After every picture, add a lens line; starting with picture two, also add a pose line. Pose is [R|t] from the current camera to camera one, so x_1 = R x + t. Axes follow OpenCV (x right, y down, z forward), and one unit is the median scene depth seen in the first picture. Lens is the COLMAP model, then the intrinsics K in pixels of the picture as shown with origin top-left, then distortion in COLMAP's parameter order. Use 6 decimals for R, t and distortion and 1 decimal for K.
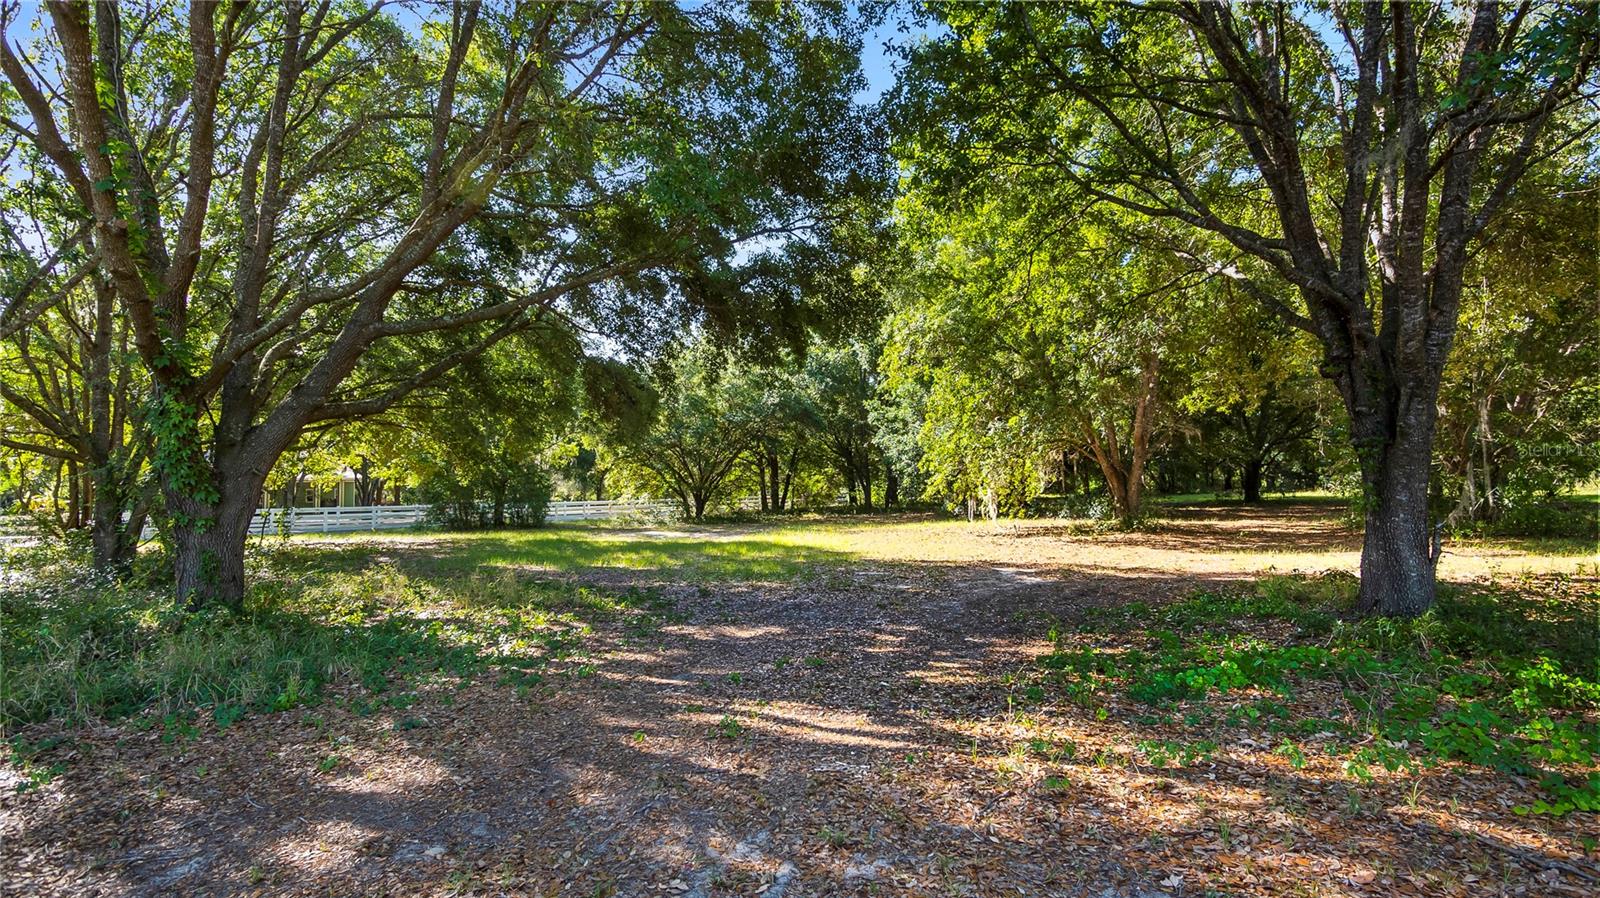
lens RADIAL K [[782.9, 0, 800.0], [0, 782.9, 449.0], [0, 0, 1]] dist [-0.001717, -0.000697]
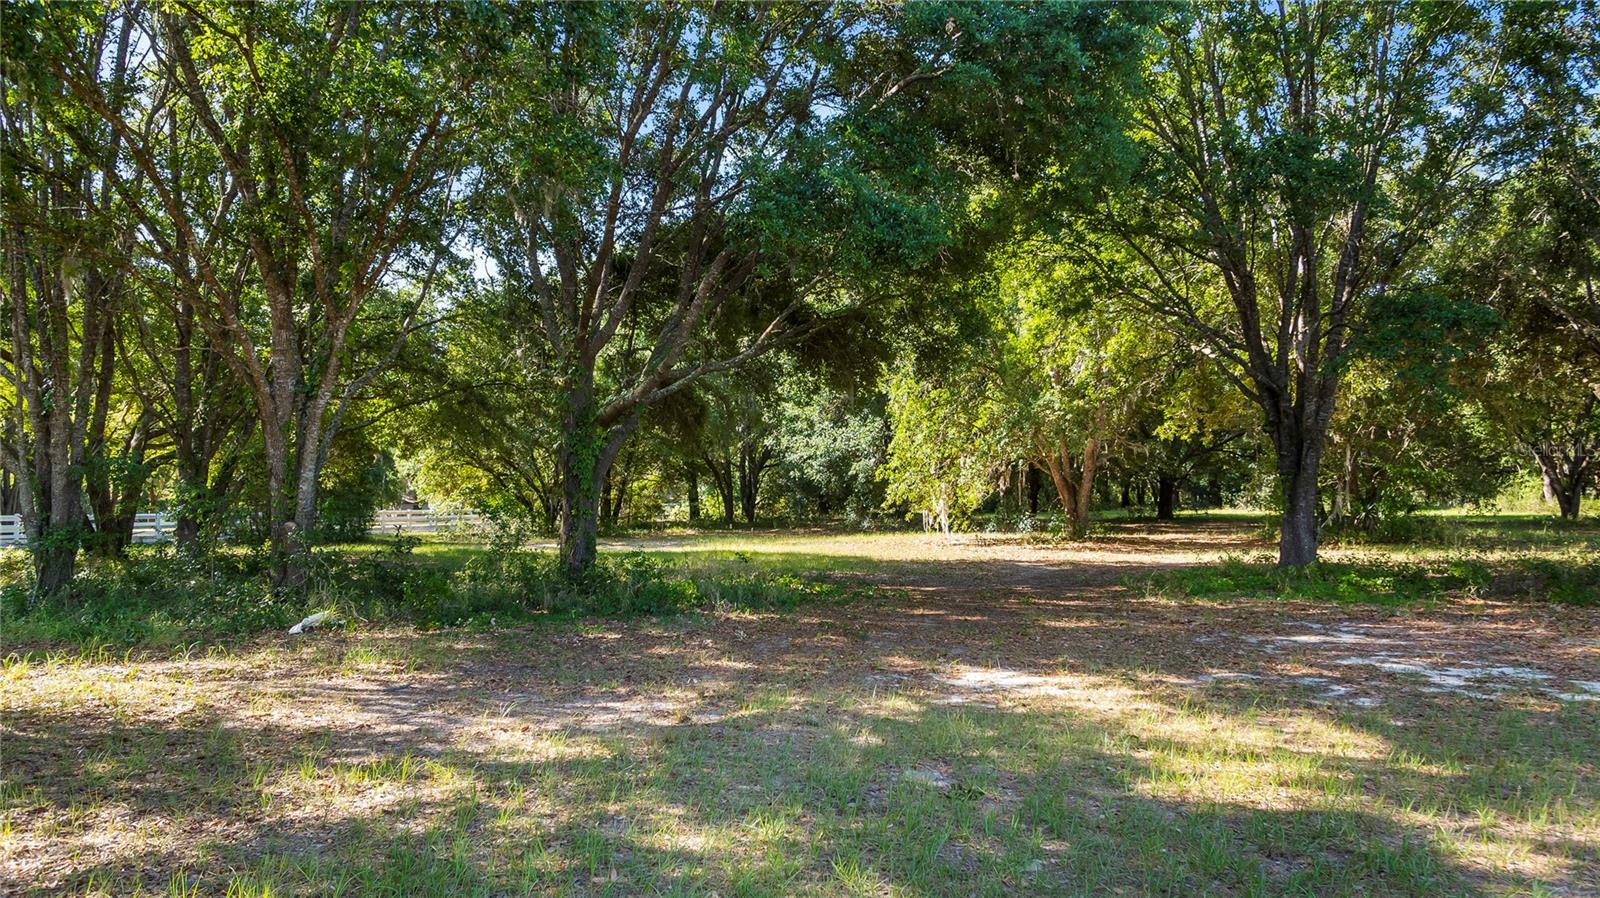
lens RADIAL K [[1174.4, 0, 800.0], [0, 1174.4, 449.0], [0, 0, 1]] dist [0.000977, 0.001101]
pose [[0.969588, 0.027932, 0.243143, -0.394415], [-0.029824, 0.999547, 0.004102, -0.016018], [-0.242918, -0.011229, 0.969982, -0.522099]]
